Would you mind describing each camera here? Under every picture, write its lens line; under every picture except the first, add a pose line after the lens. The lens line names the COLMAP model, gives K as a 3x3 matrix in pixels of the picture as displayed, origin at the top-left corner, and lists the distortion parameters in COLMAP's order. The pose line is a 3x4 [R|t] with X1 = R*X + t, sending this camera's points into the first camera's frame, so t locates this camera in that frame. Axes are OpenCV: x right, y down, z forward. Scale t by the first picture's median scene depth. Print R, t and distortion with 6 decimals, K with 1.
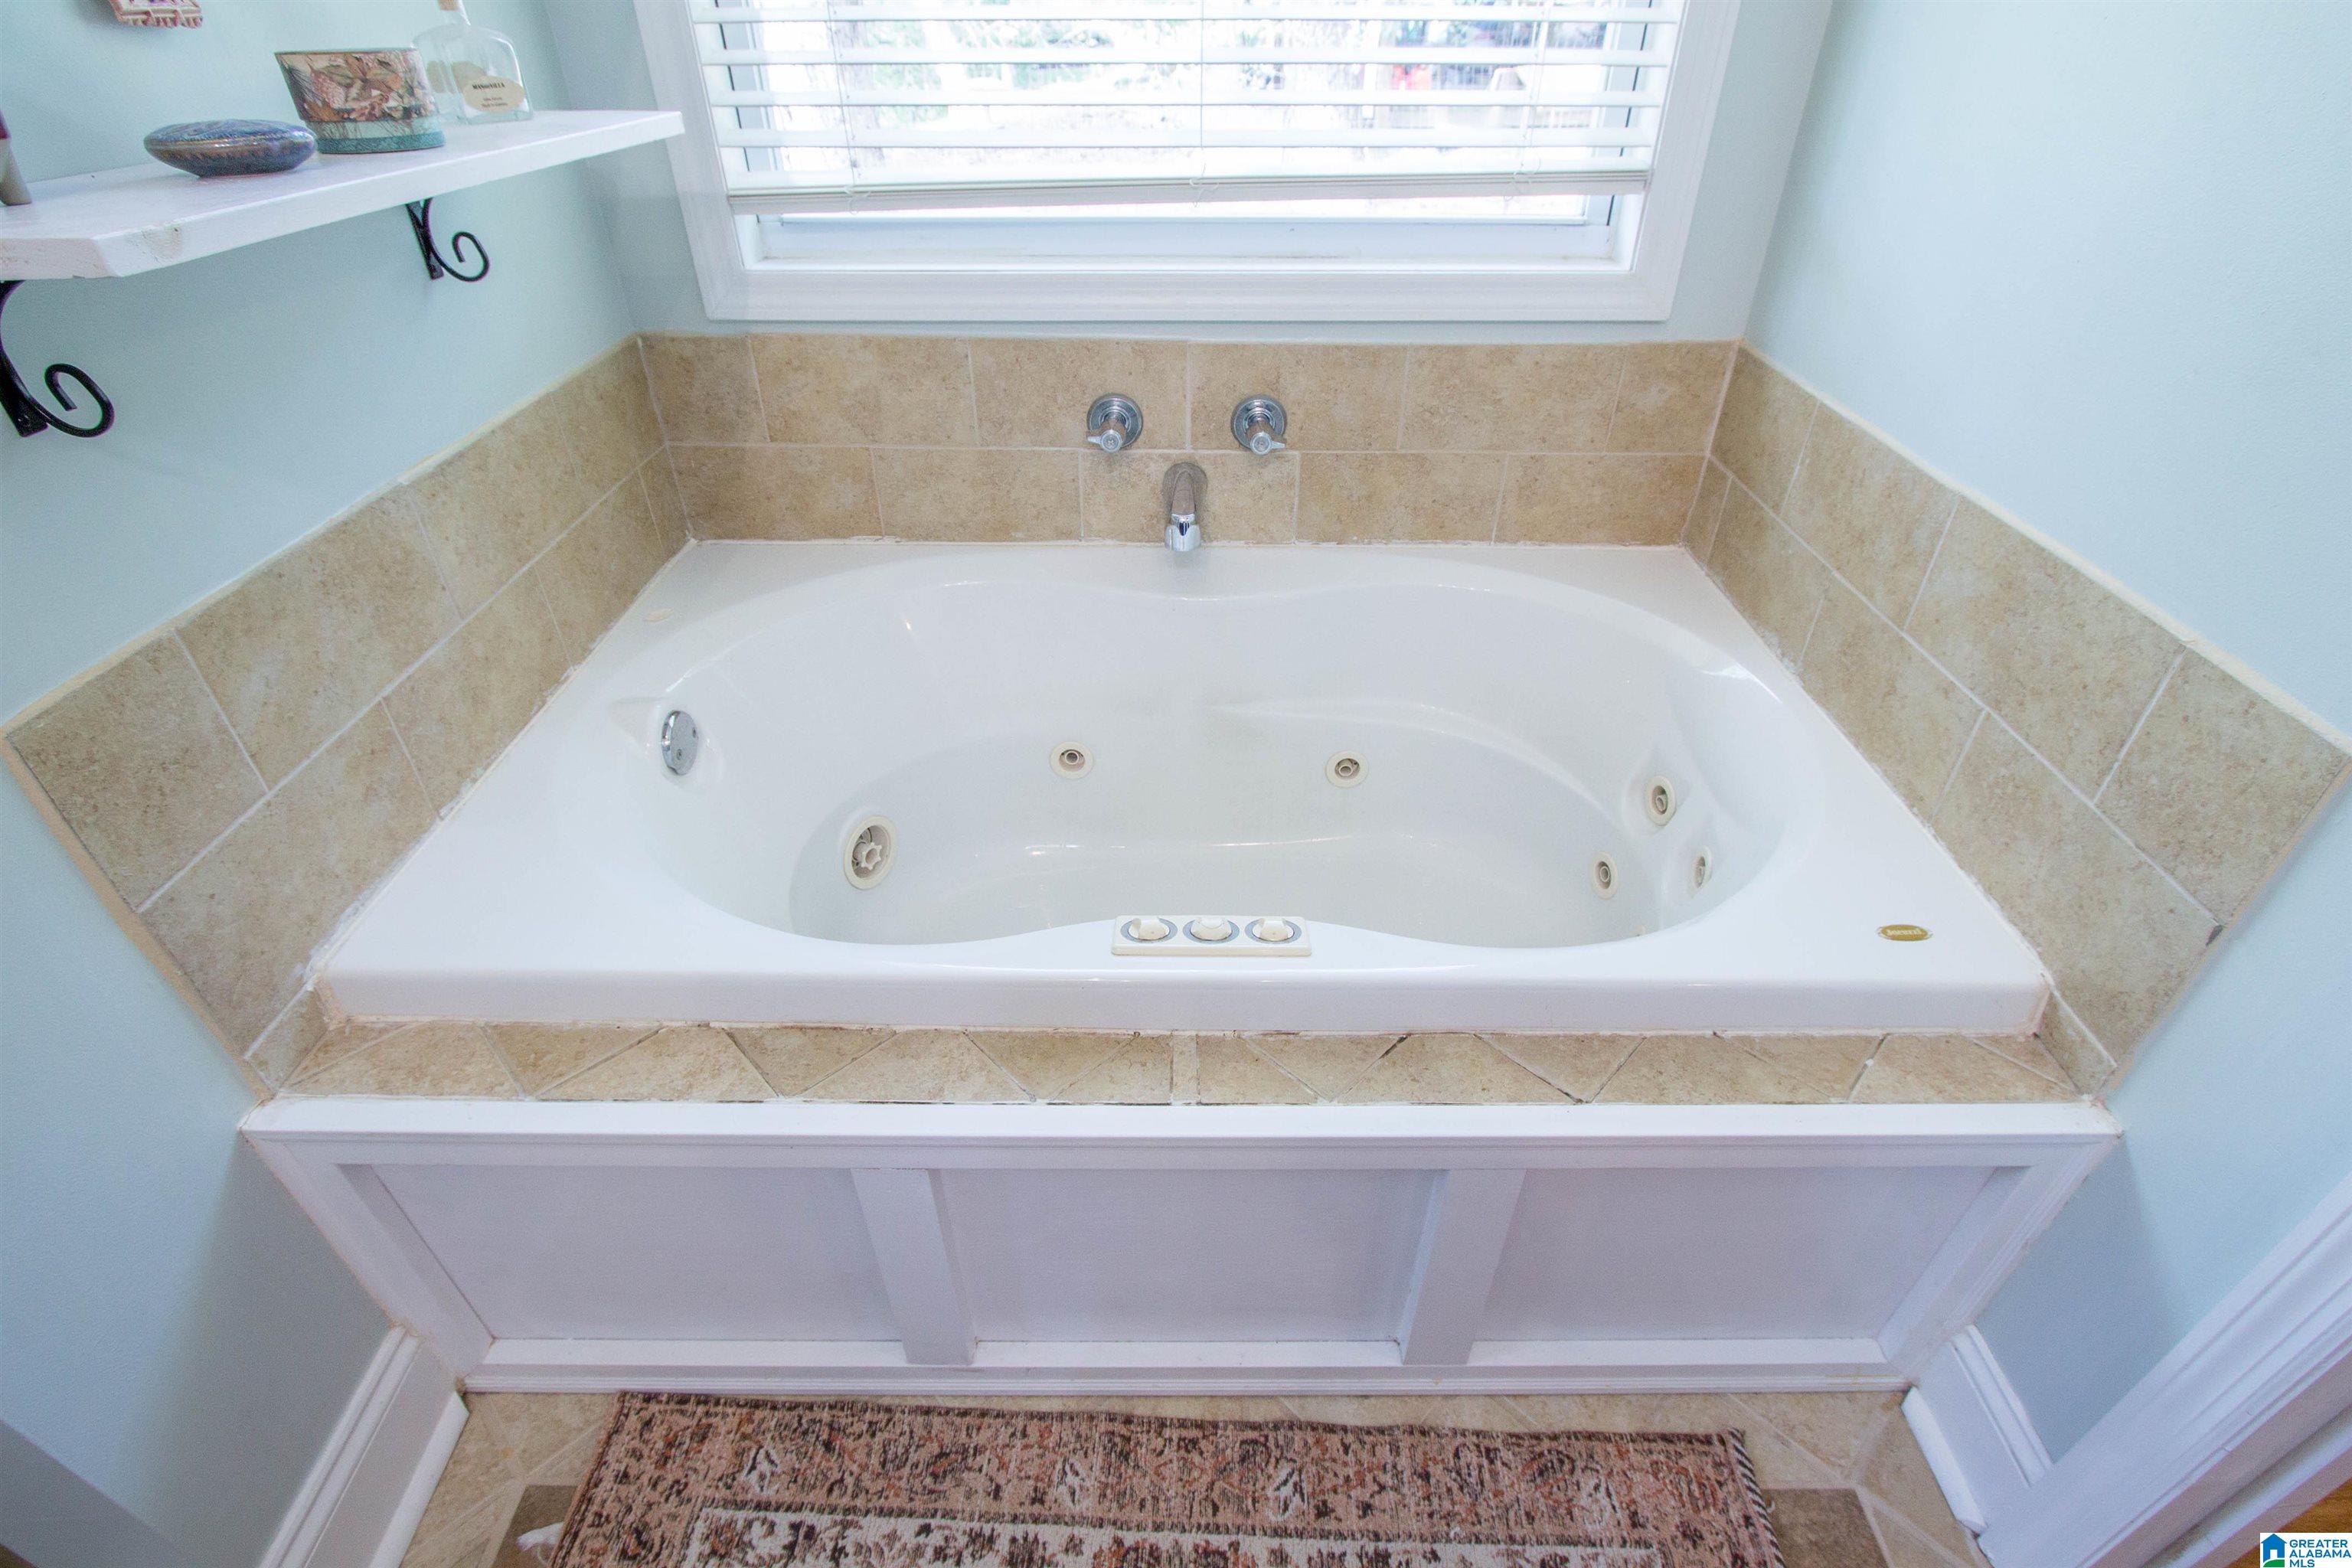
lens RADIAL K [[1104.2, 0, 1173.2], [0, 1104.2, 783.2], [0, 0, 1]] dist [-0.020073, 0.001291]
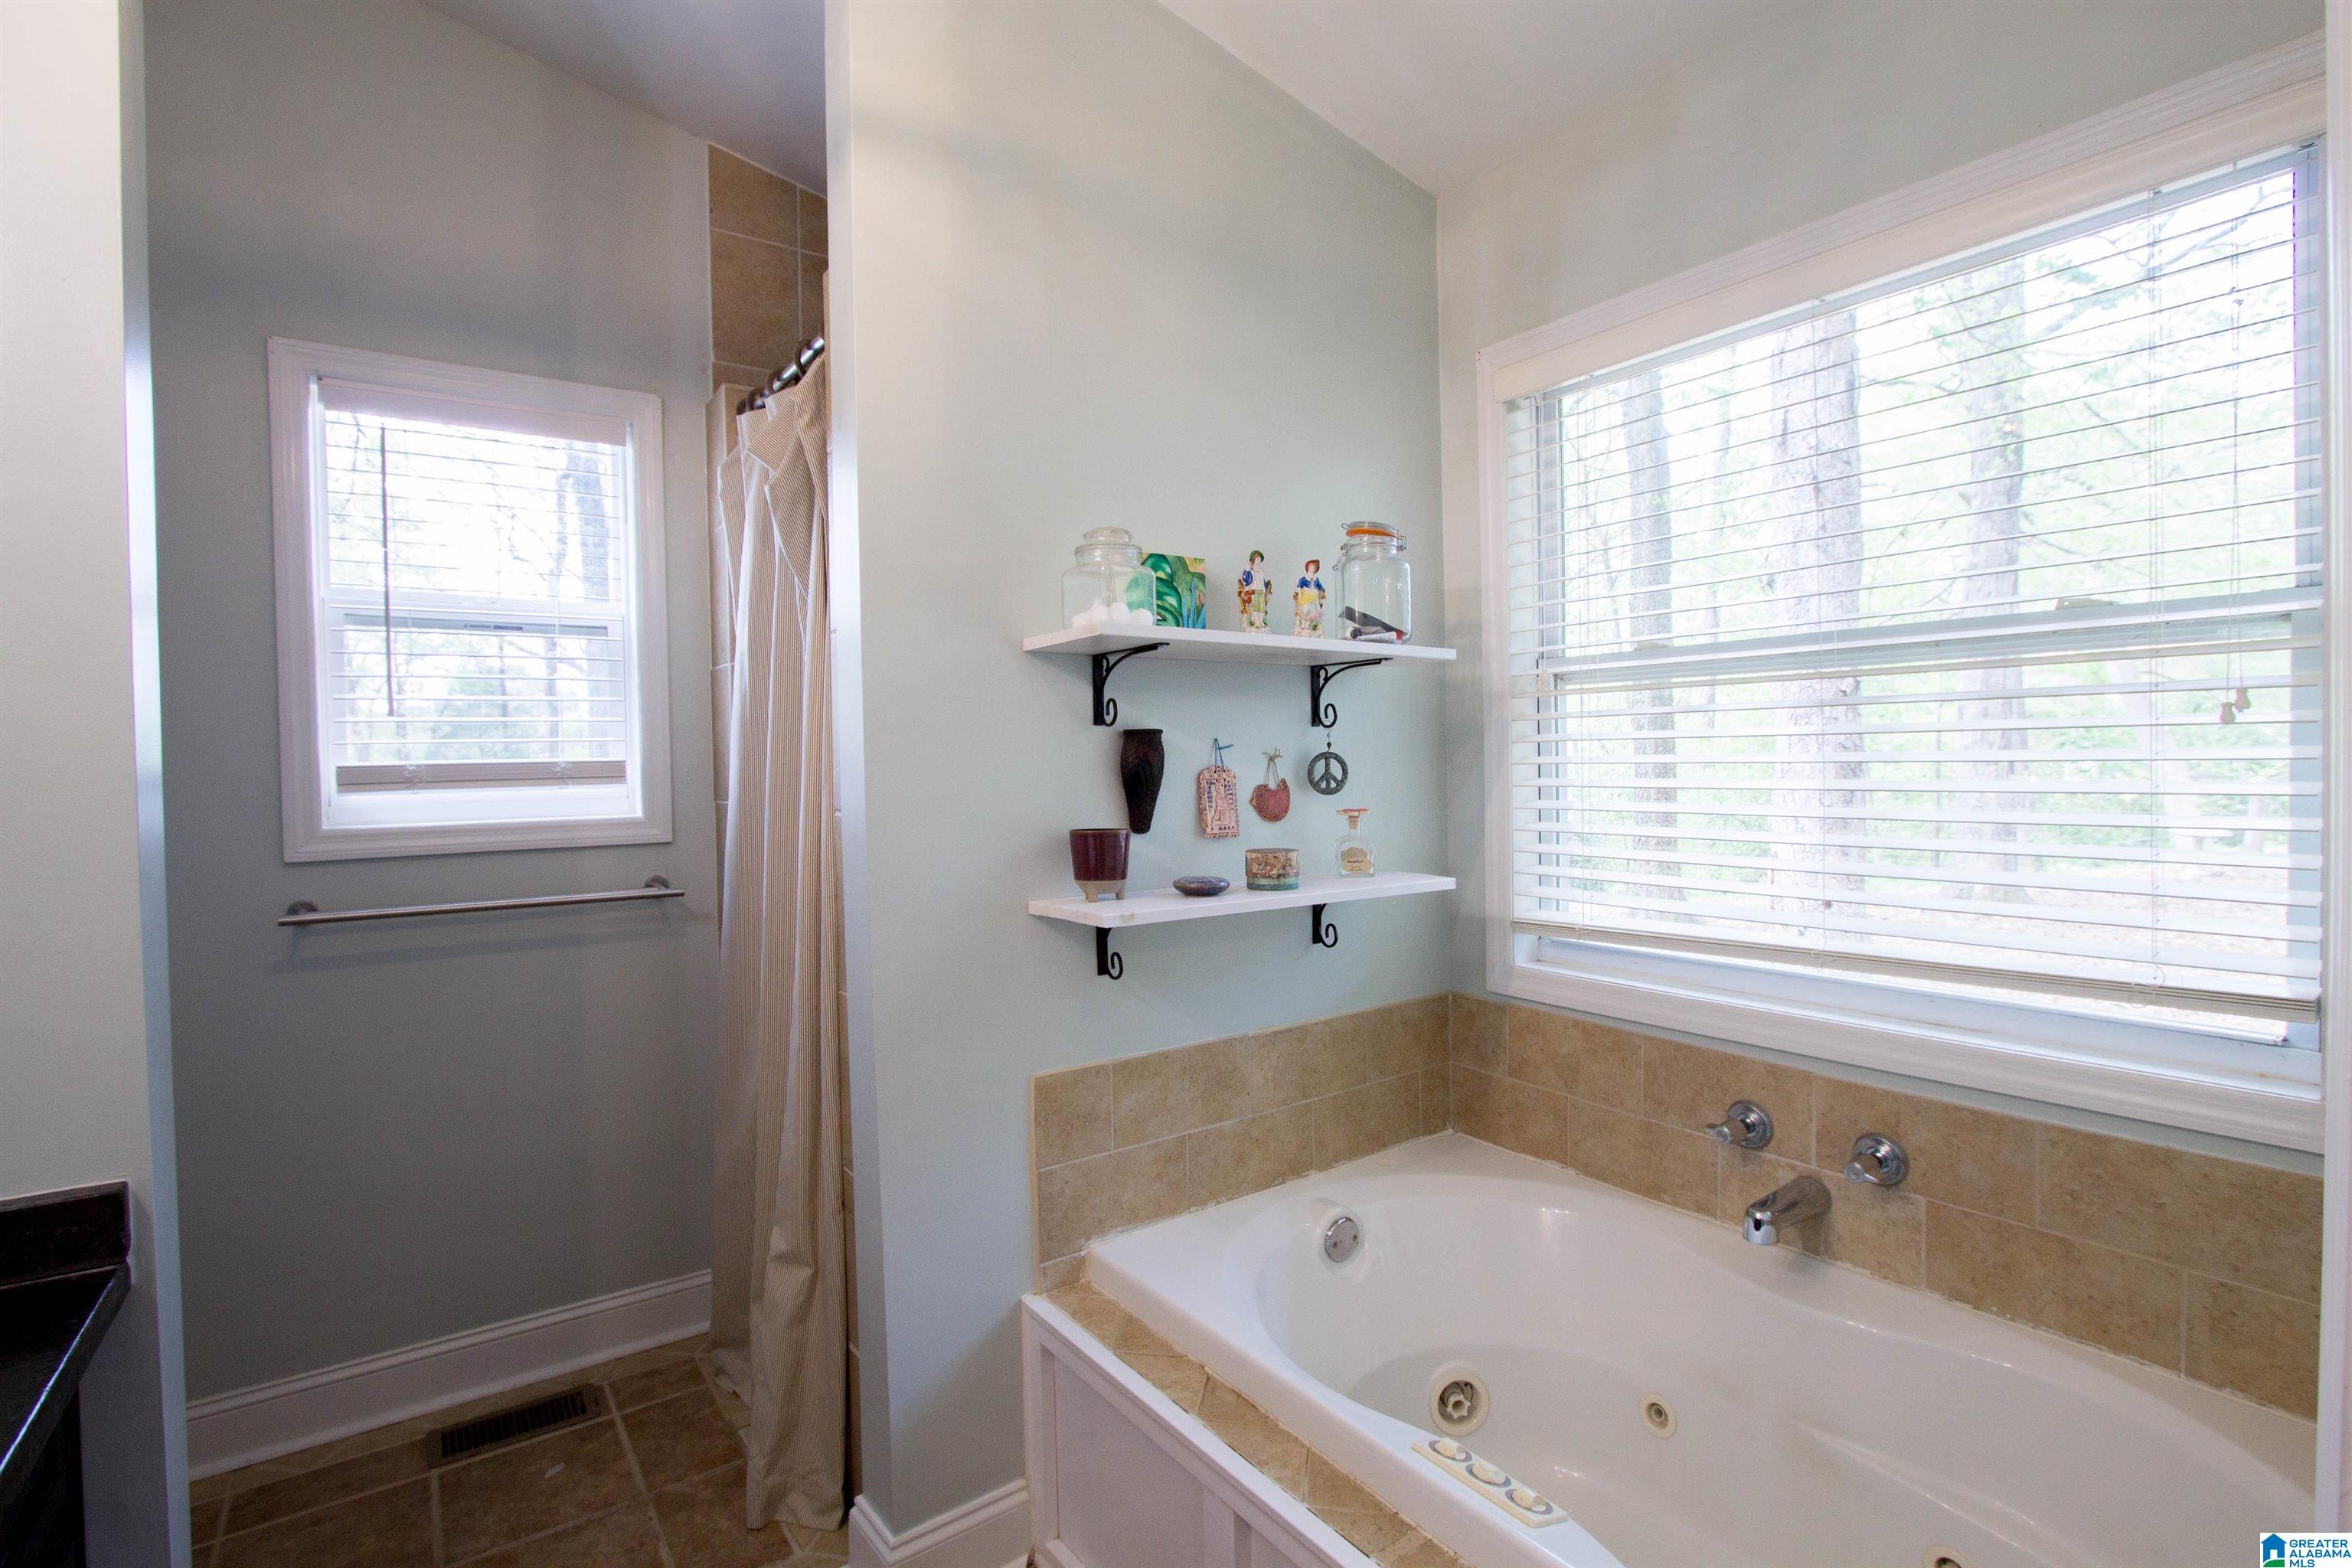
lens RADIAL K [[1104.2, 0, 1183.6], [0, 1104.2, 781.9], [0, 0, 1]] dist [-0.020073, 0.001291]
pose [[0.586399, 0.007119, -0.809991, 0.565403], [-0.456965, 0.828555, -0.323541, 0.026505], [0.668819, 0.559862, 0.489117, -0.196413]]
